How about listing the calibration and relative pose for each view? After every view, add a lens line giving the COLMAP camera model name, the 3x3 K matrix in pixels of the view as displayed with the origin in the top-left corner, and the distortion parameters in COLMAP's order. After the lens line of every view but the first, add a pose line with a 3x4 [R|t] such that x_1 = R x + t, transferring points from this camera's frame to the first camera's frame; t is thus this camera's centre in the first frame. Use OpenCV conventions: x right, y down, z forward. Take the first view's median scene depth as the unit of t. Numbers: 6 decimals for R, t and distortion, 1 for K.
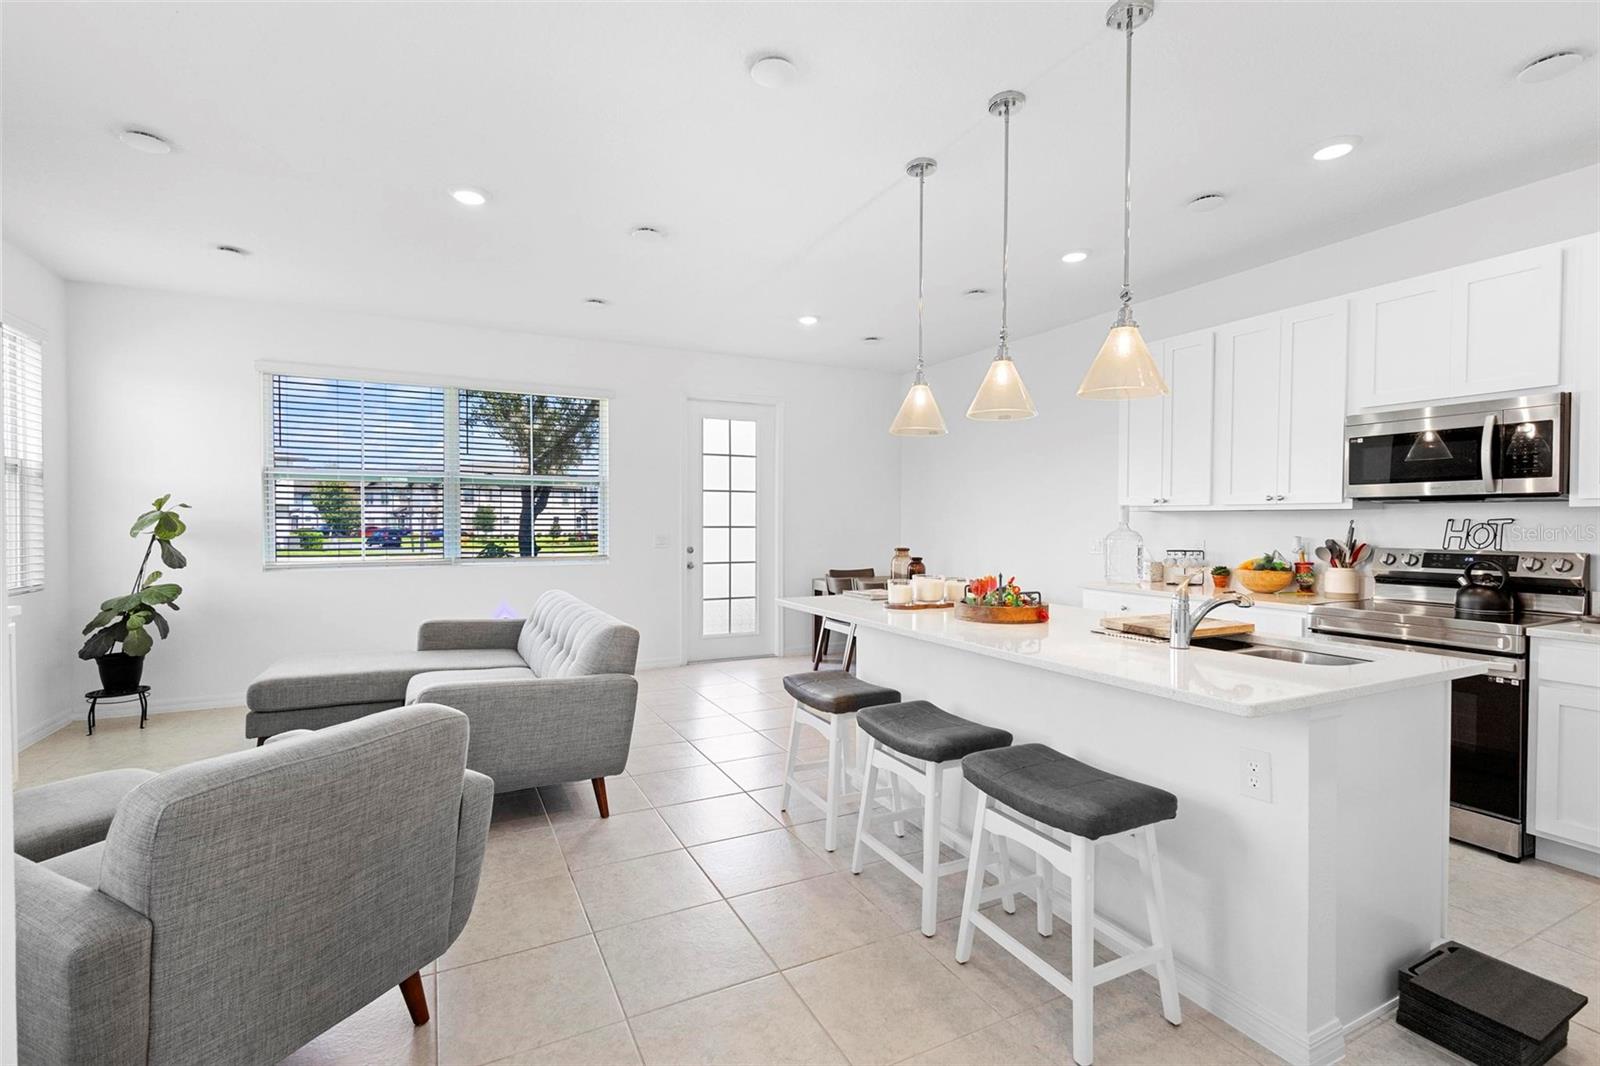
lens RADIAL K [[719.0, 0, 800.0], [0, 719.0, 533.0], [0, 0, 1]] dist [-0.001562, -0.000353]
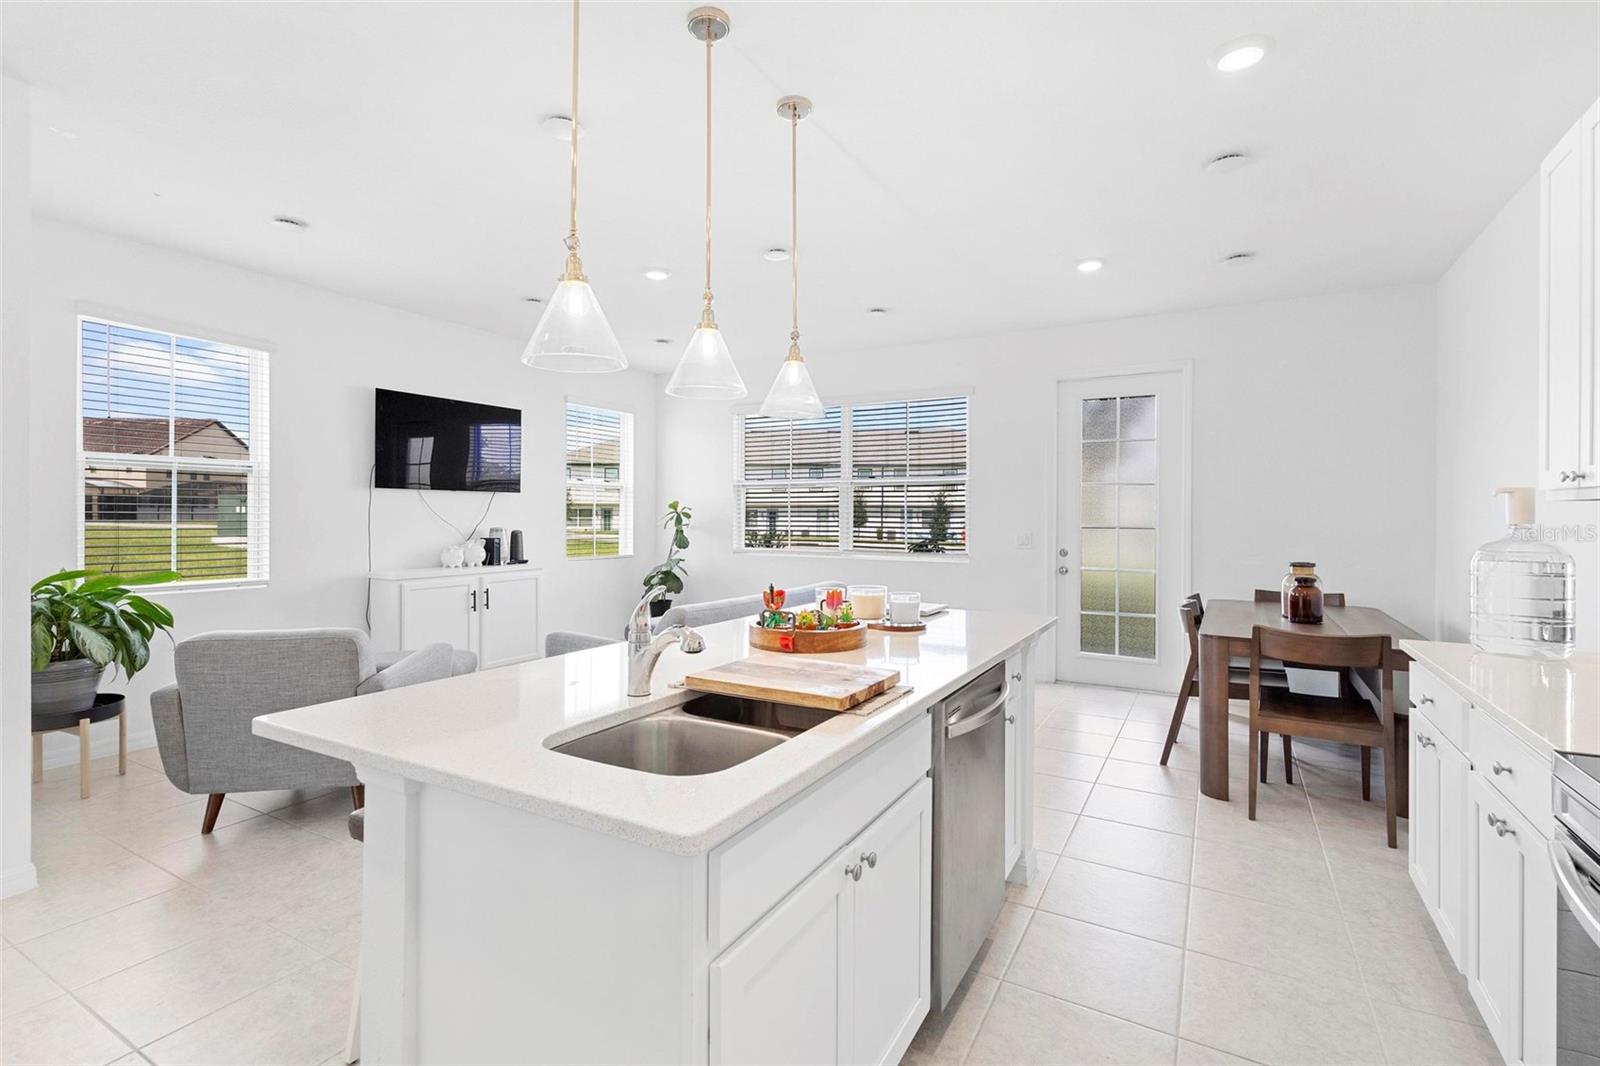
lens RADIAL K [[727.2, 0, 802.7], [0, 727.2, 518.3], [0, 0, 1]] dist [0.004149, 0.000125]
pose [[0.555541, 0.001491, -0.831488, 0.614363], [-0.017303, 0.999803, -0.009768, -0.005991], [0.831309, 0.019814, 0.555457, 0.363427]]
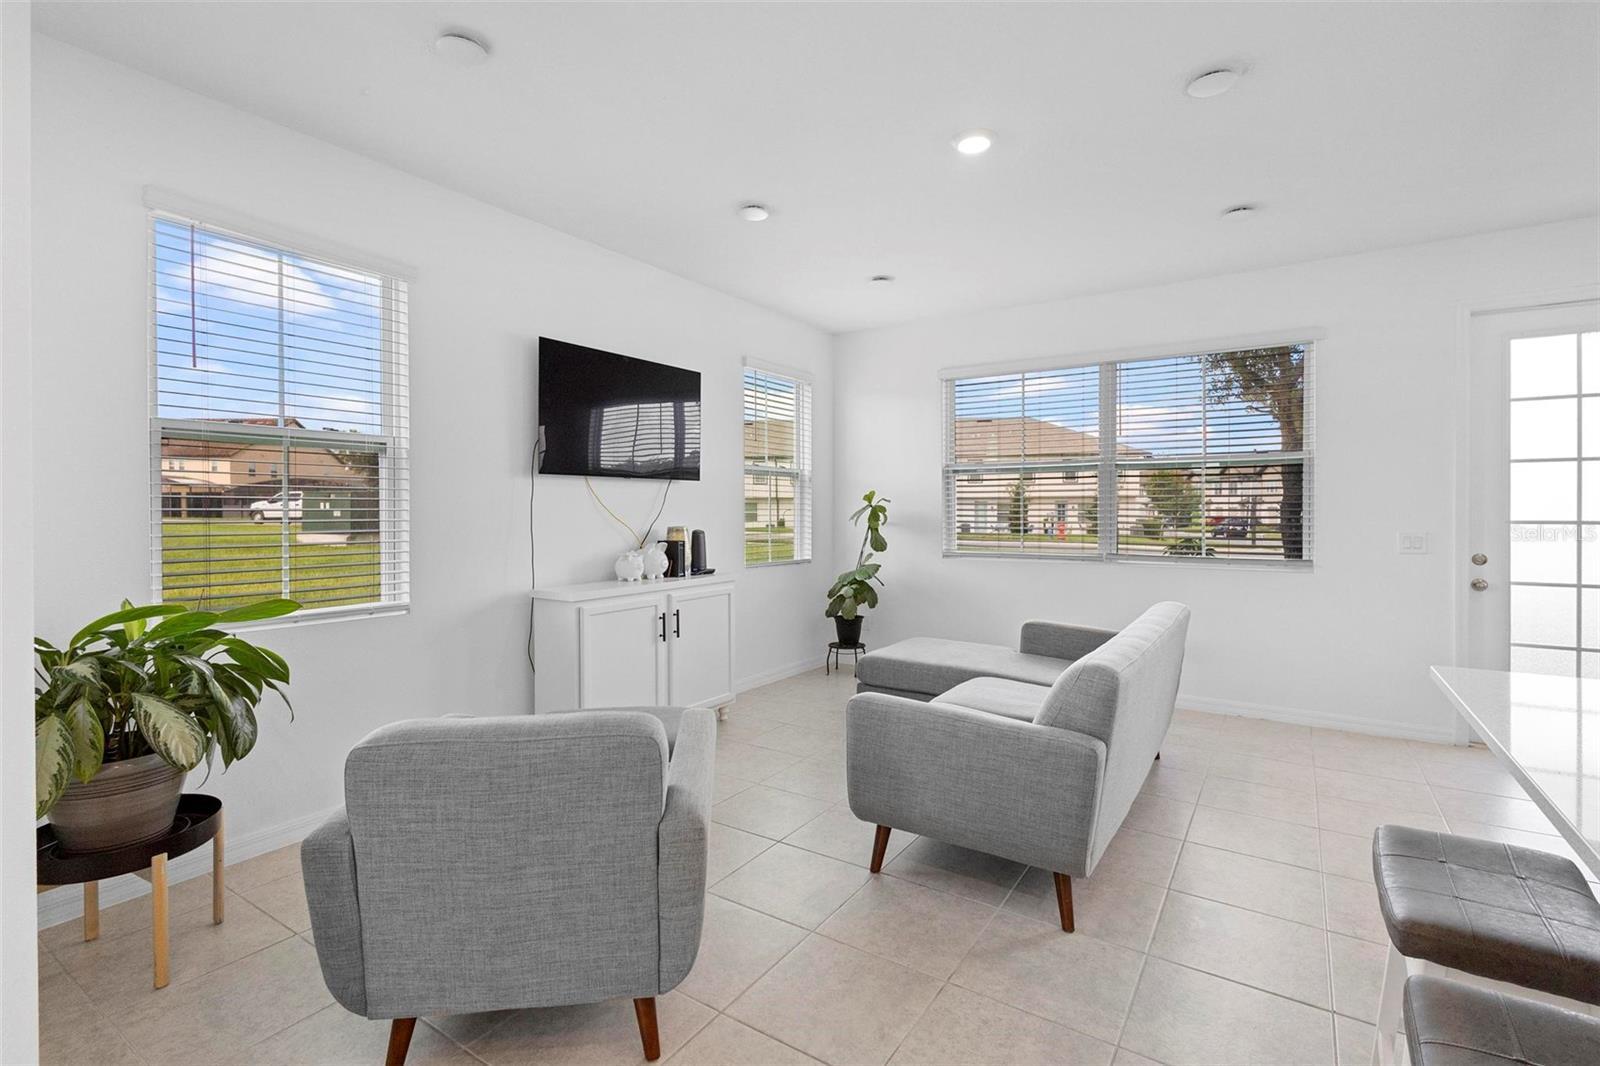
lens RADIAL K [[734.2, 0, 805.2], [0, 734.2, 514.8], [0, 0, 1]] dist [0.005249, 0.000788]
pose [[0.494739, 0.002408, -0.869038, 0.163432], [-0.012340, 0.999915, -0.004254, -0.006795], [0.868954, 0.012829, 0.494727, 0.287514]]
